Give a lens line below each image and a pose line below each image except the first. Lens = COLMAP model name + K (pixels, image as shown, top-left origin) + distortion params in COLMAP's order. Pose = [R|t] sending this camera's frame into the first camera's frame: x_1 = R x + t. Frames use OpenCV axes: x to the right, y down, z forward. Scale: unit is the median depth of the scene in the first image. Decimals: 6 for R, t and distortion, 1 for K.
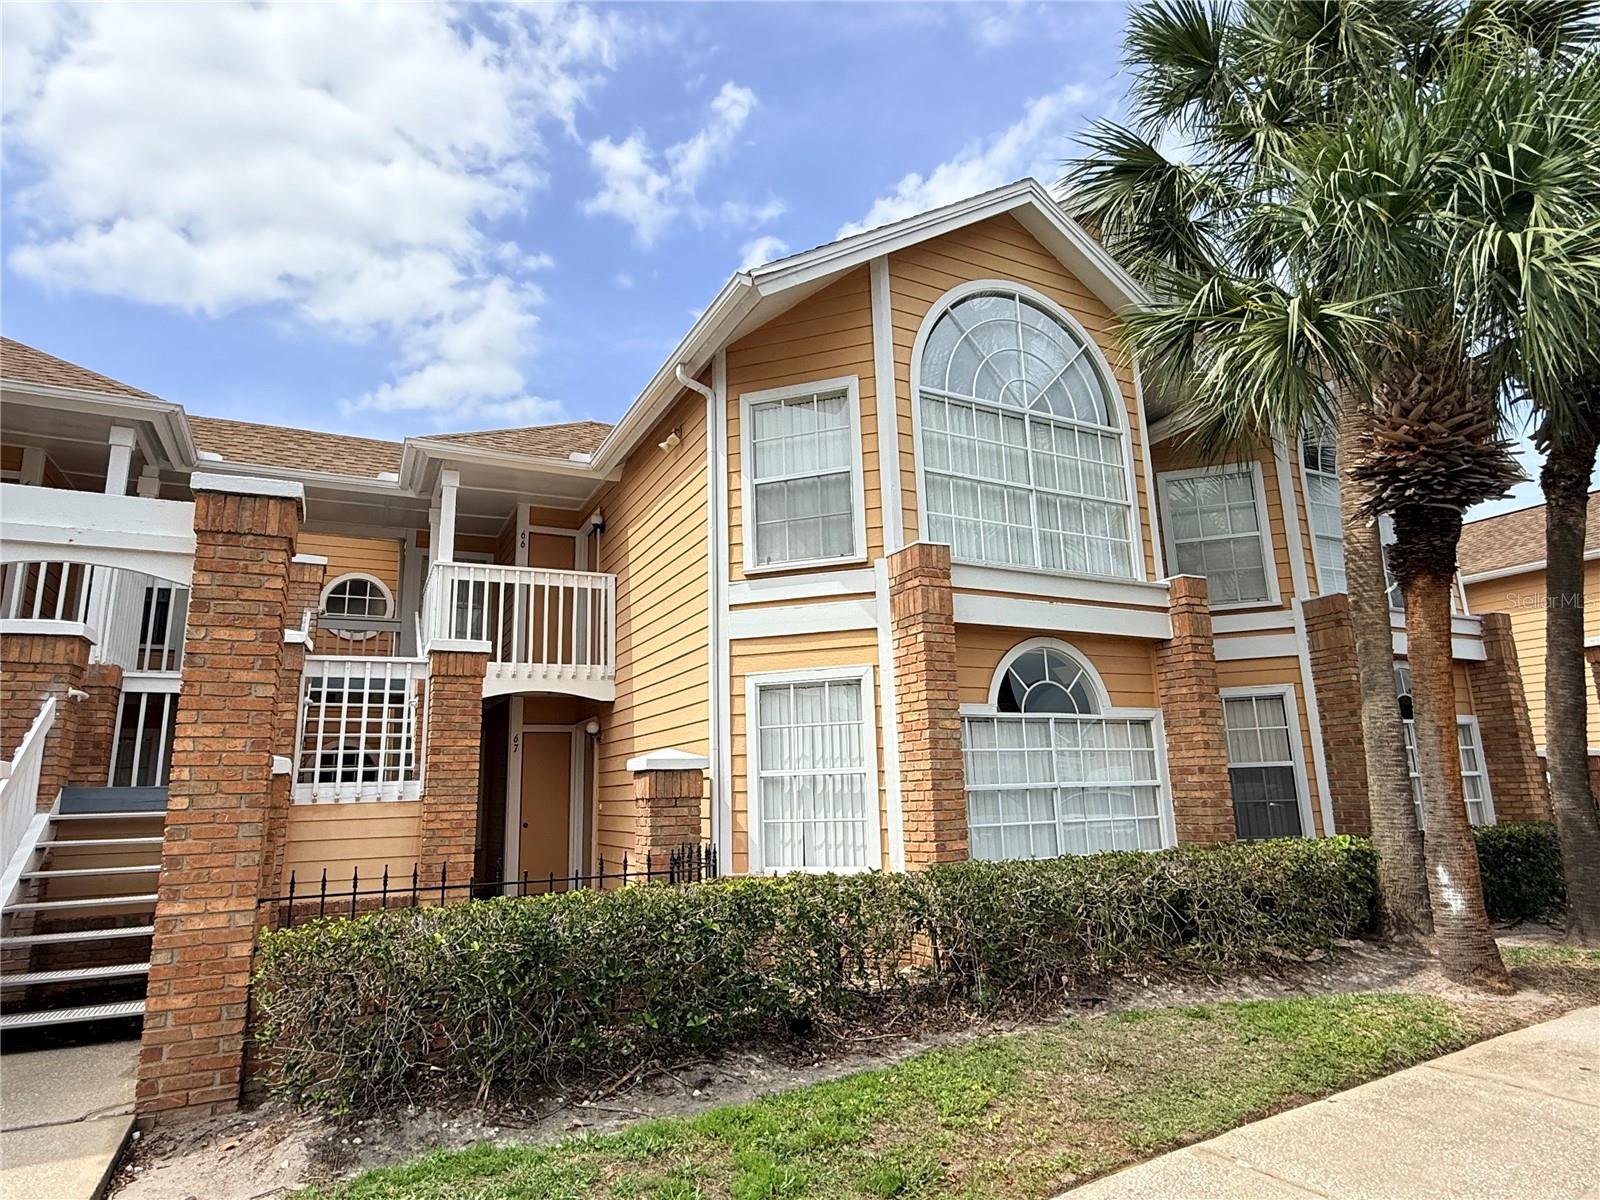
lens RADIAL K [[947.0, 0, 800.0], [0, 947.0, 600.0], [0, 0, 1]] dist [-0.014920, 0.000591]
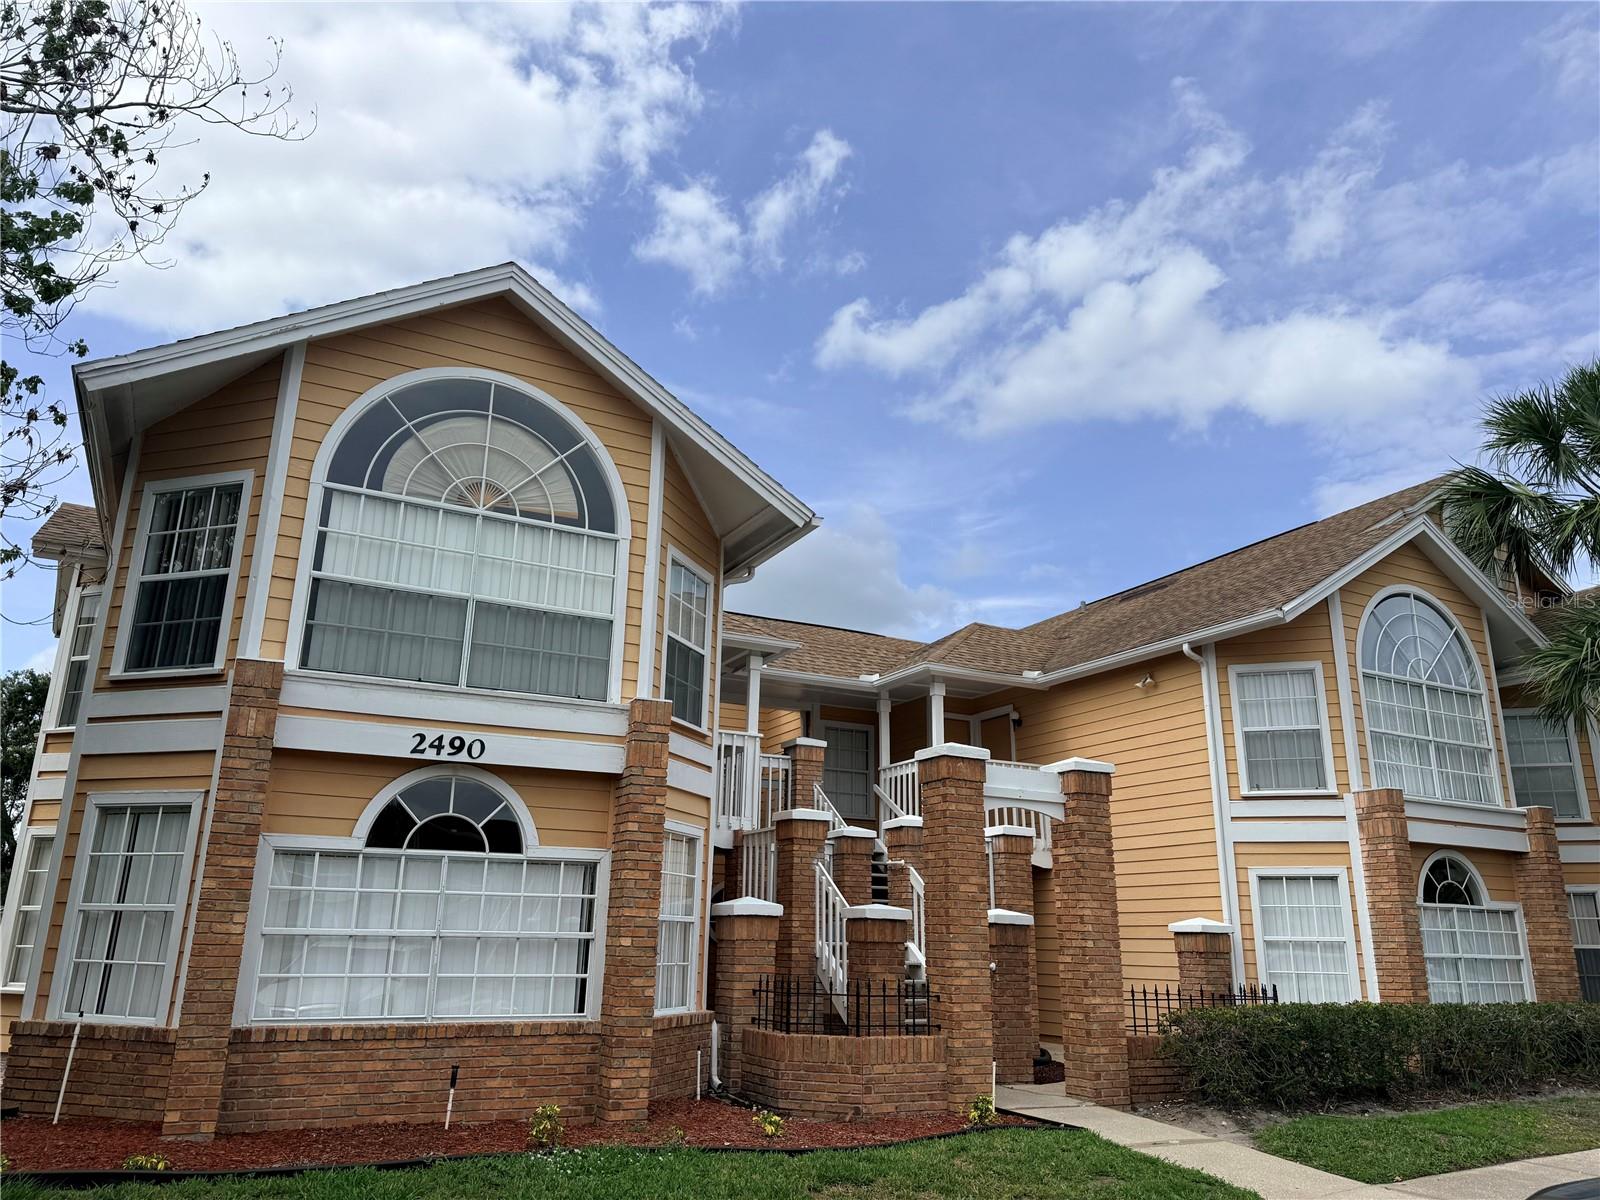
lens RADIAL K [[1128.6, 0, 800.0], [0, 1128.6, 600.0], [0, 0, 1]] dist [-0.005480, -0.032217]
pose [[0.997947, 0.046612, -0.043922, -0.651161], [-0.050435, 0.994628, -0.090391, -0.131105], [0.039473, 0.092421, 0.994937, -0.742210]]
